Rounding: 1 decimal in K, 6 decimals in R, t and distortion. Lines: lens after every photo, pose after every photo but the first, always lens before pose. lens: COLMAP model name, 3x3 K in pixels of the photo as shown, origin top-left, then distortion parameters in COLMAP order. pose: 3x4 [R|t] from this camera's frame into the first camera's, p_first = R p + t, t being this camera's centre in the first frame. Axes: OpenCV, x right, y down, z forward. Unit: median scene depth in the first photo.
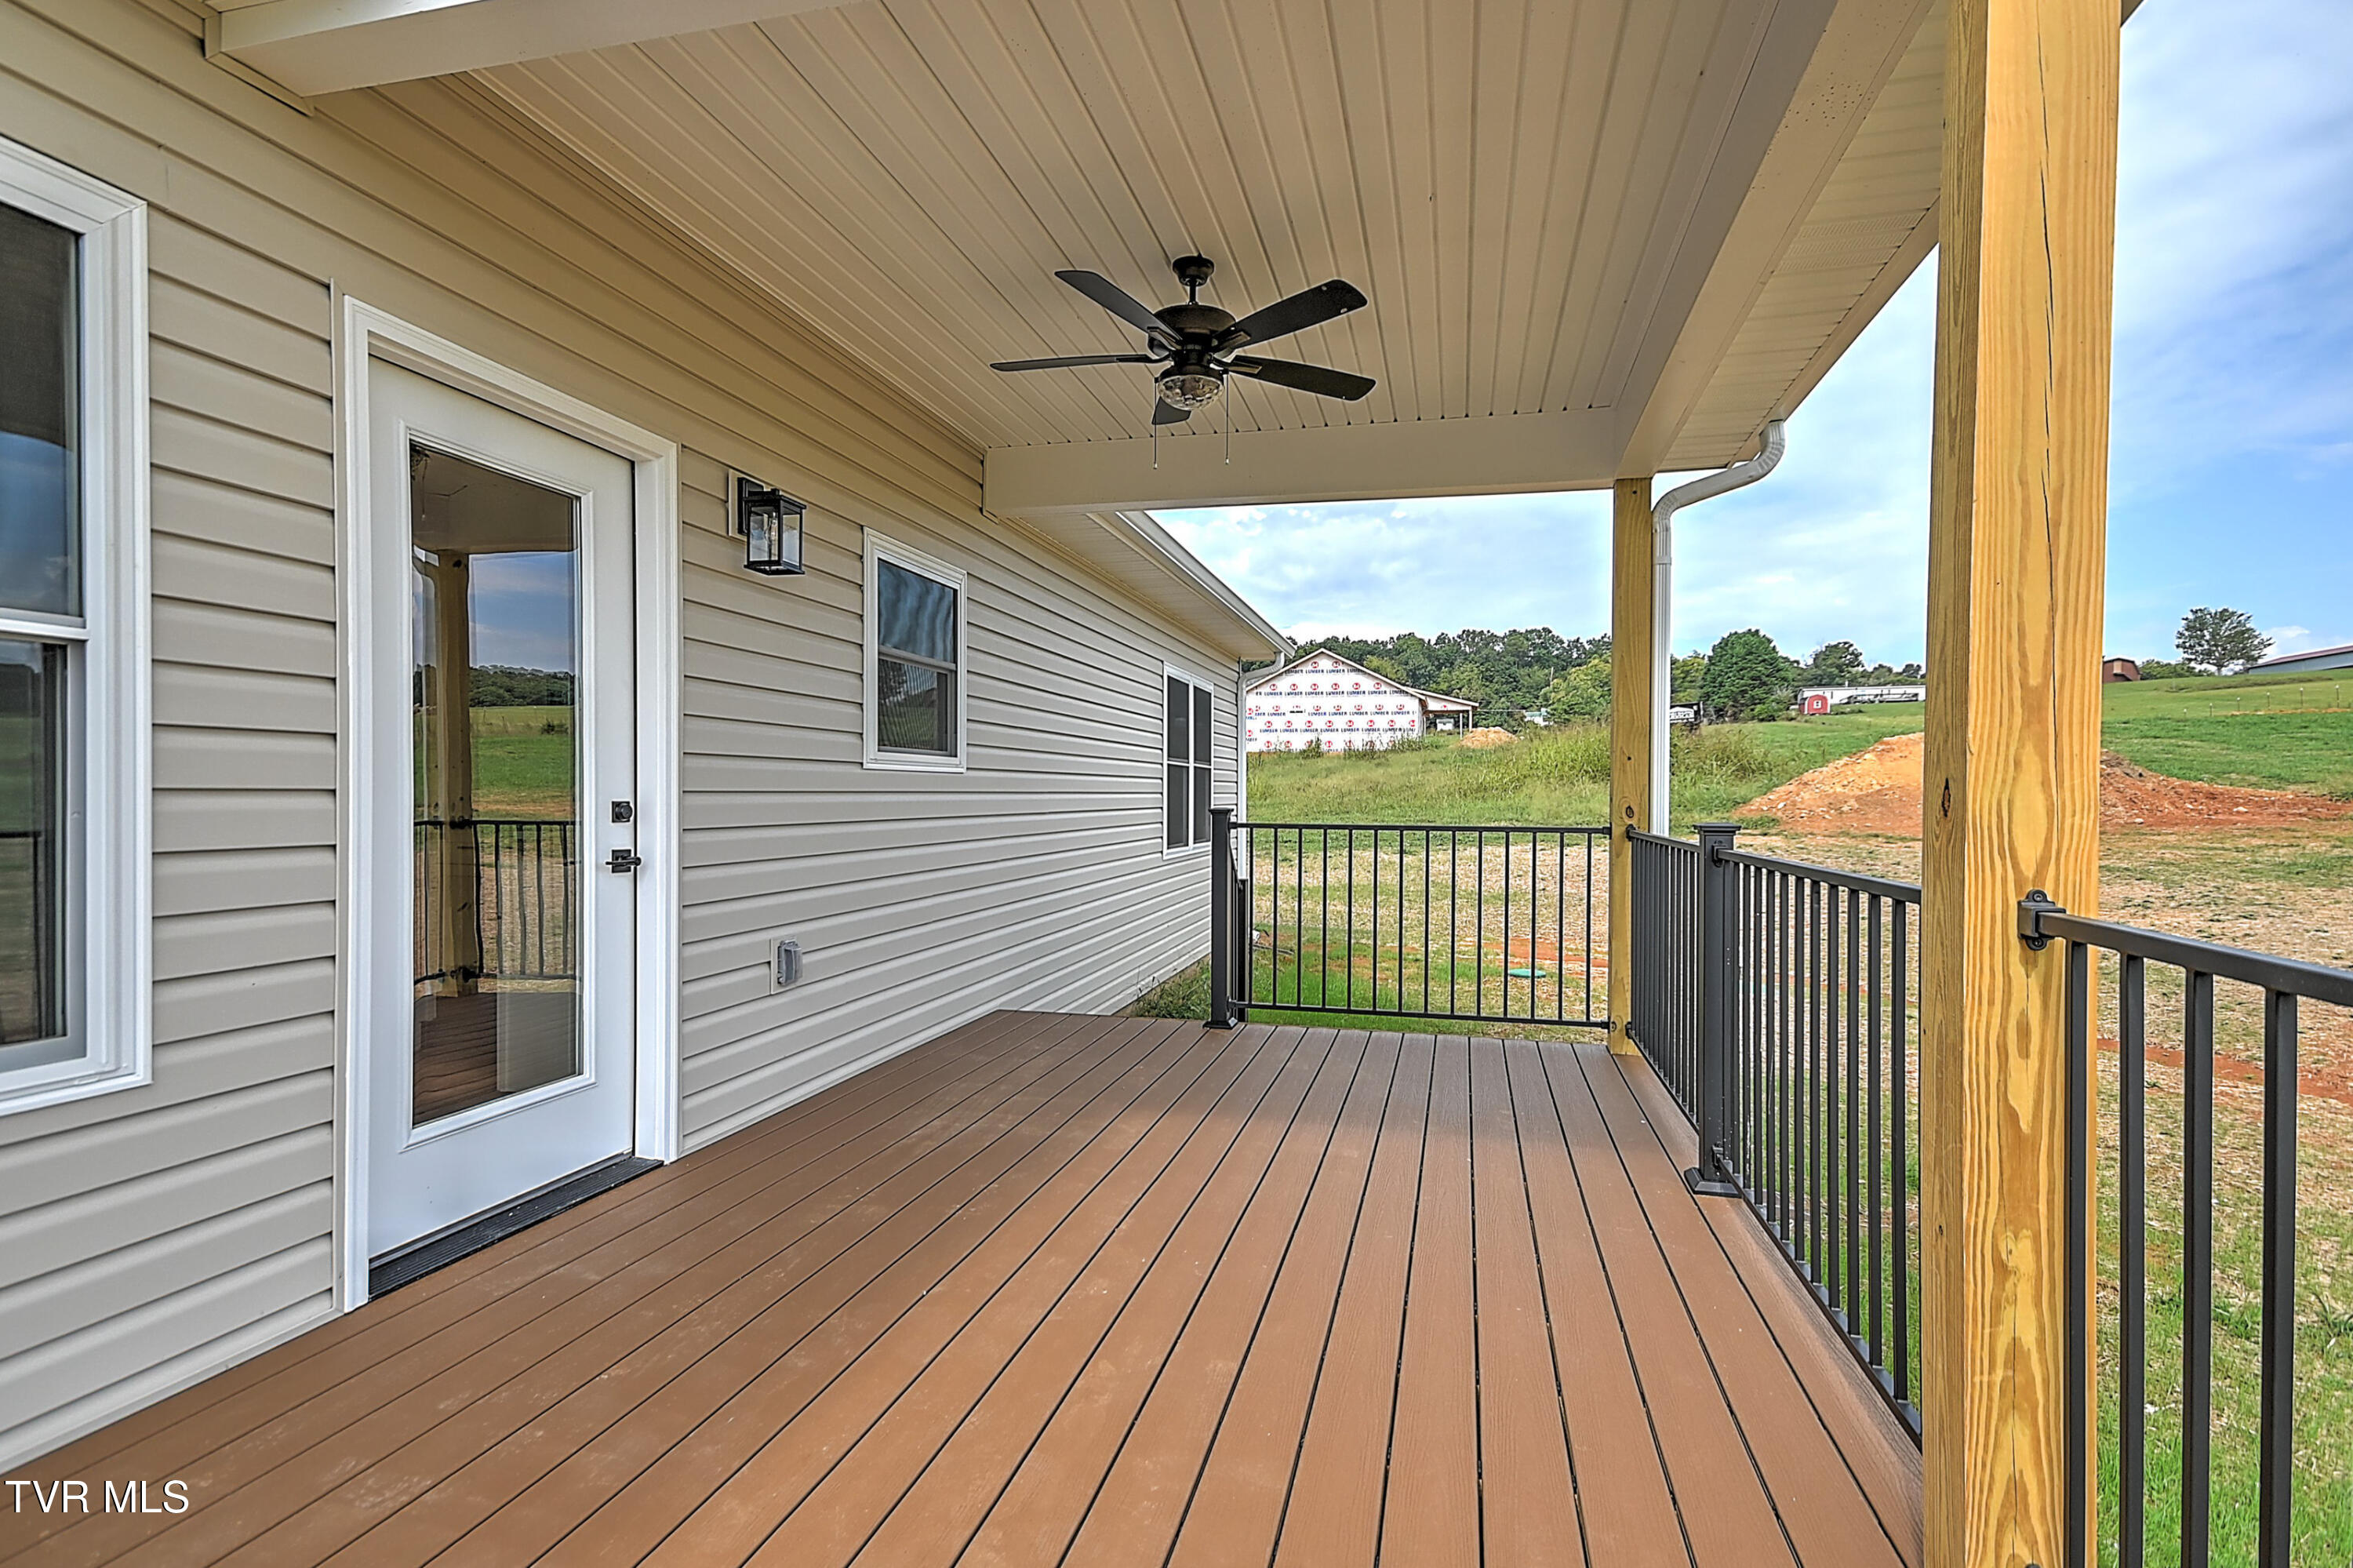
lens RADIAL K [[1156.1, 0, 1172.7], [0, 1156.1, 805.8], [0, 0, 1]] dist [0.018456, 0.001061]
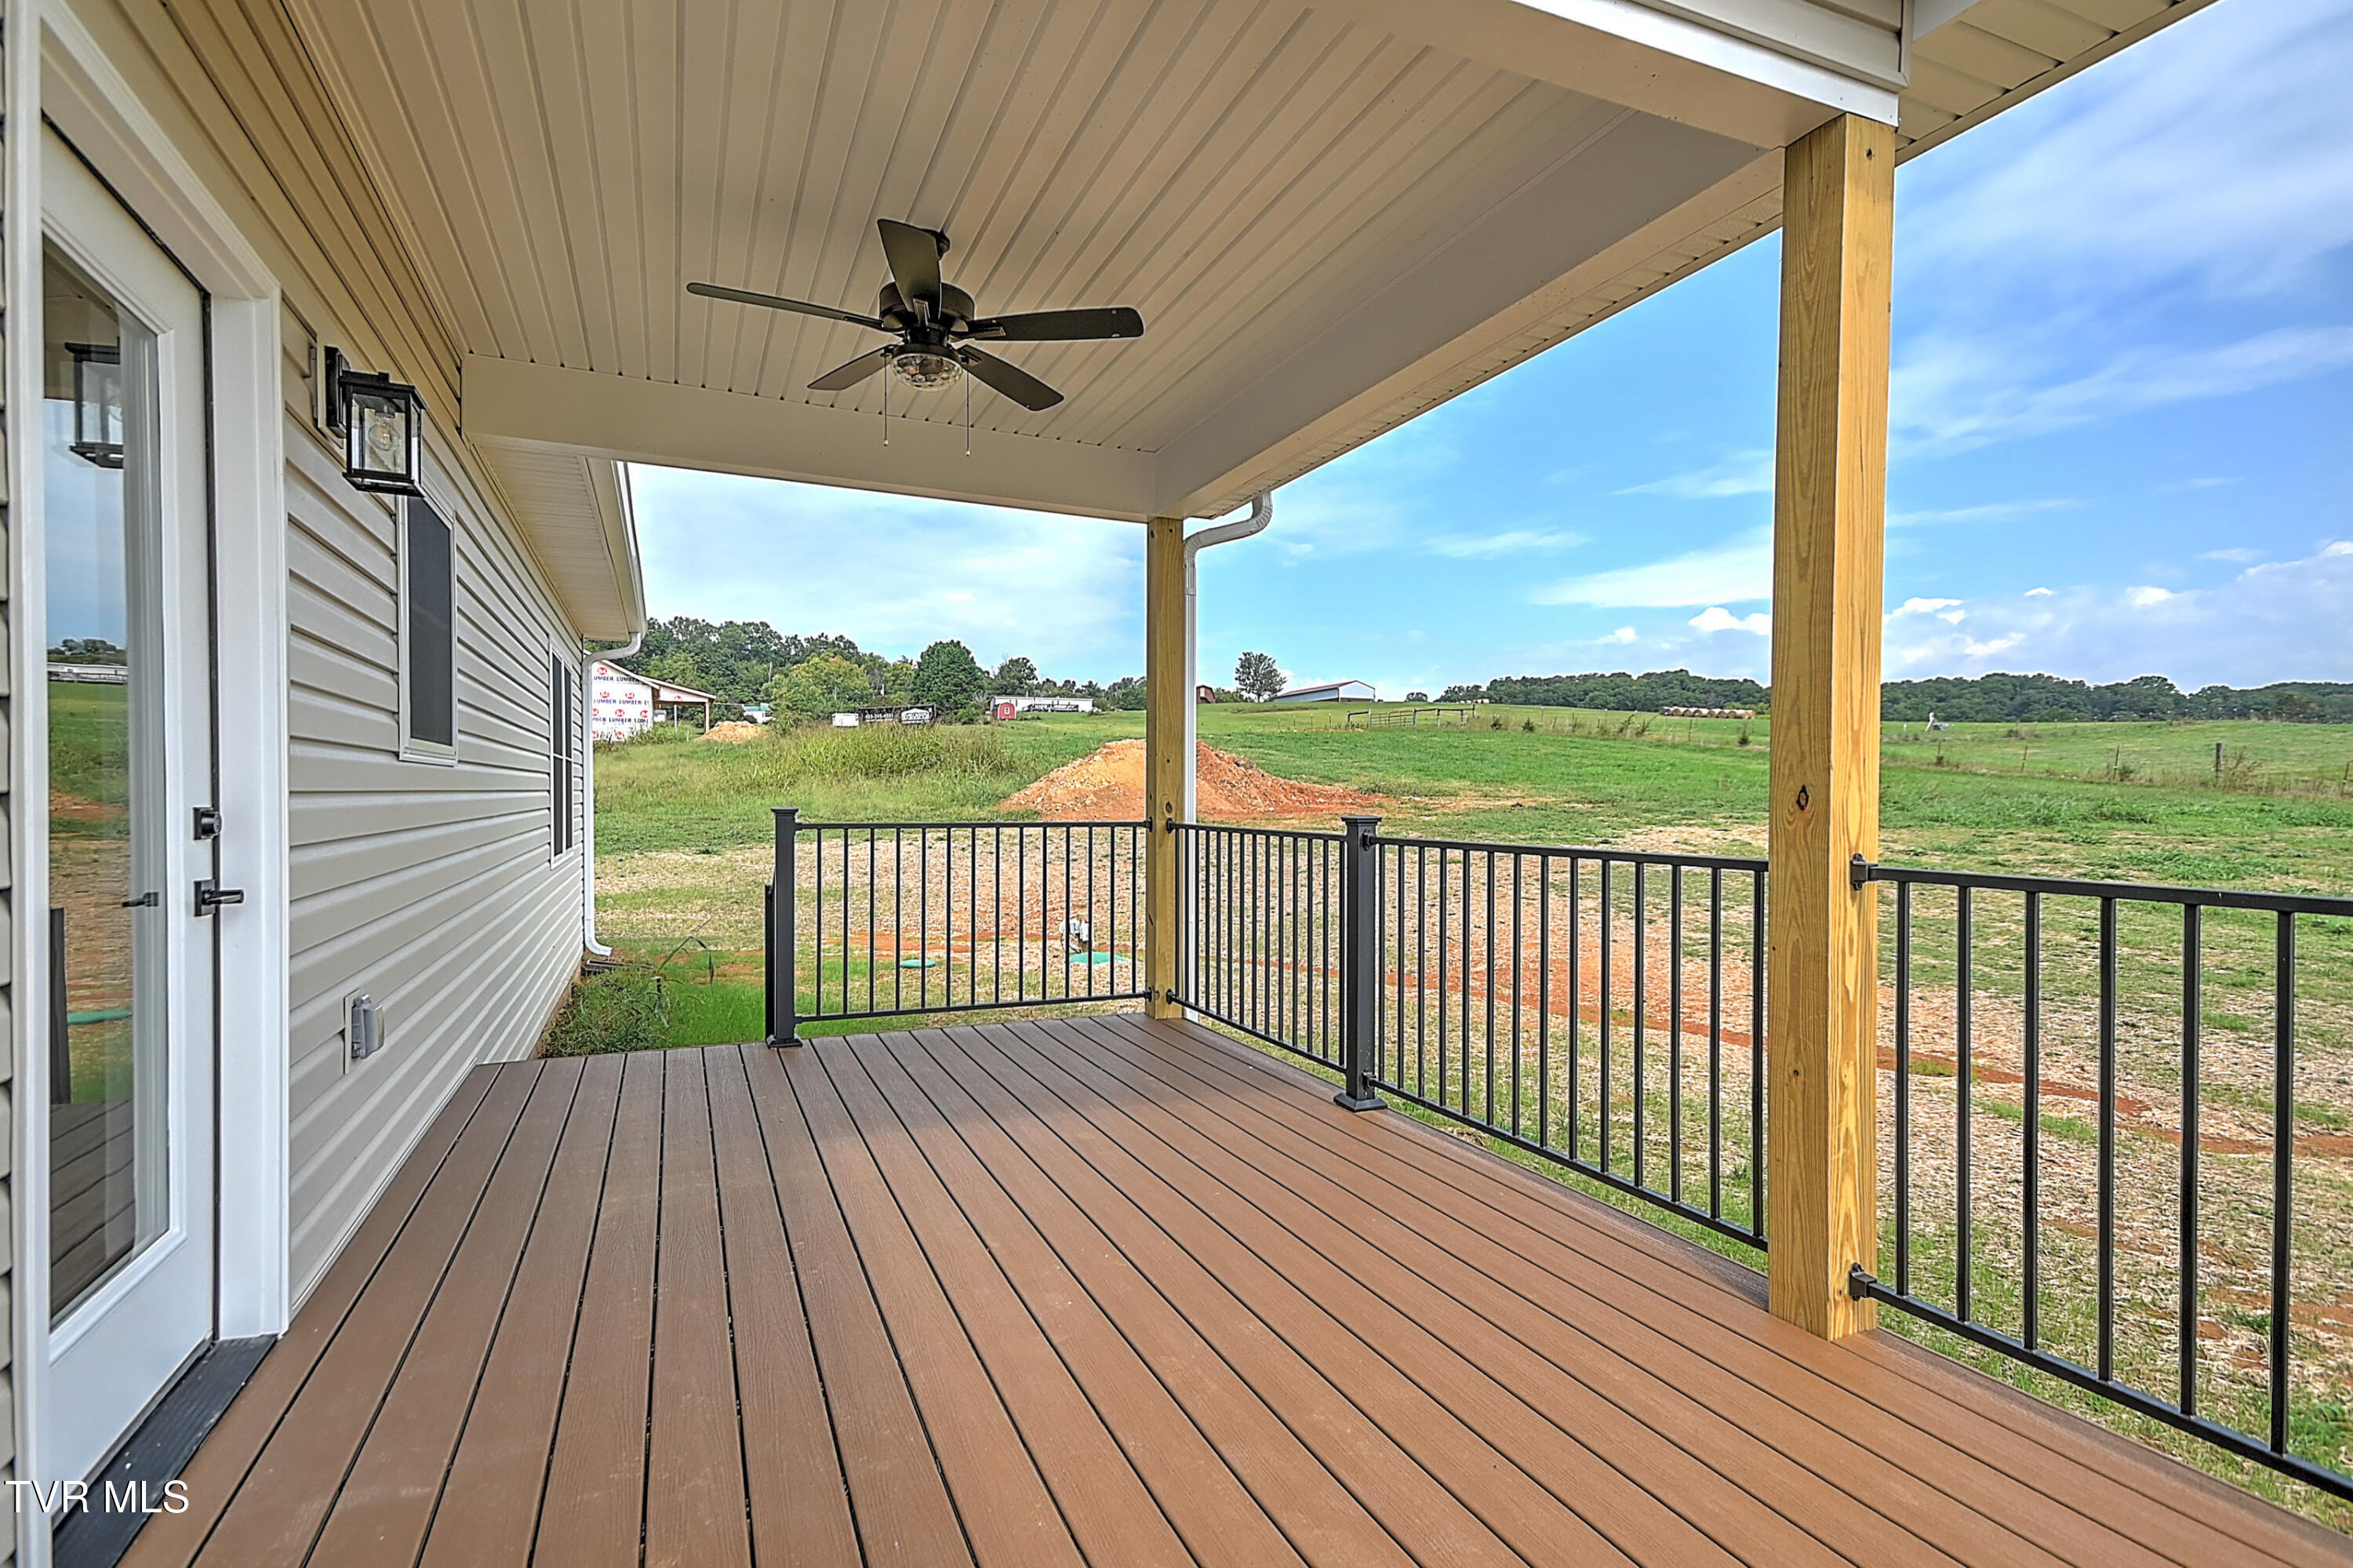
lens RADIAL K [[1156.1, 0, 1172.7], [0, 1156.1, 805.8], [0, 0, 1]] dist [0.018456, 0.001061]
pose [[0.788723, -0.010368, 0.614662, -0.146545], [0.008115, 0.999946, 0.006454, -0.001616], [-0.614696, -0.000102, 0.788764, 0.043389]]
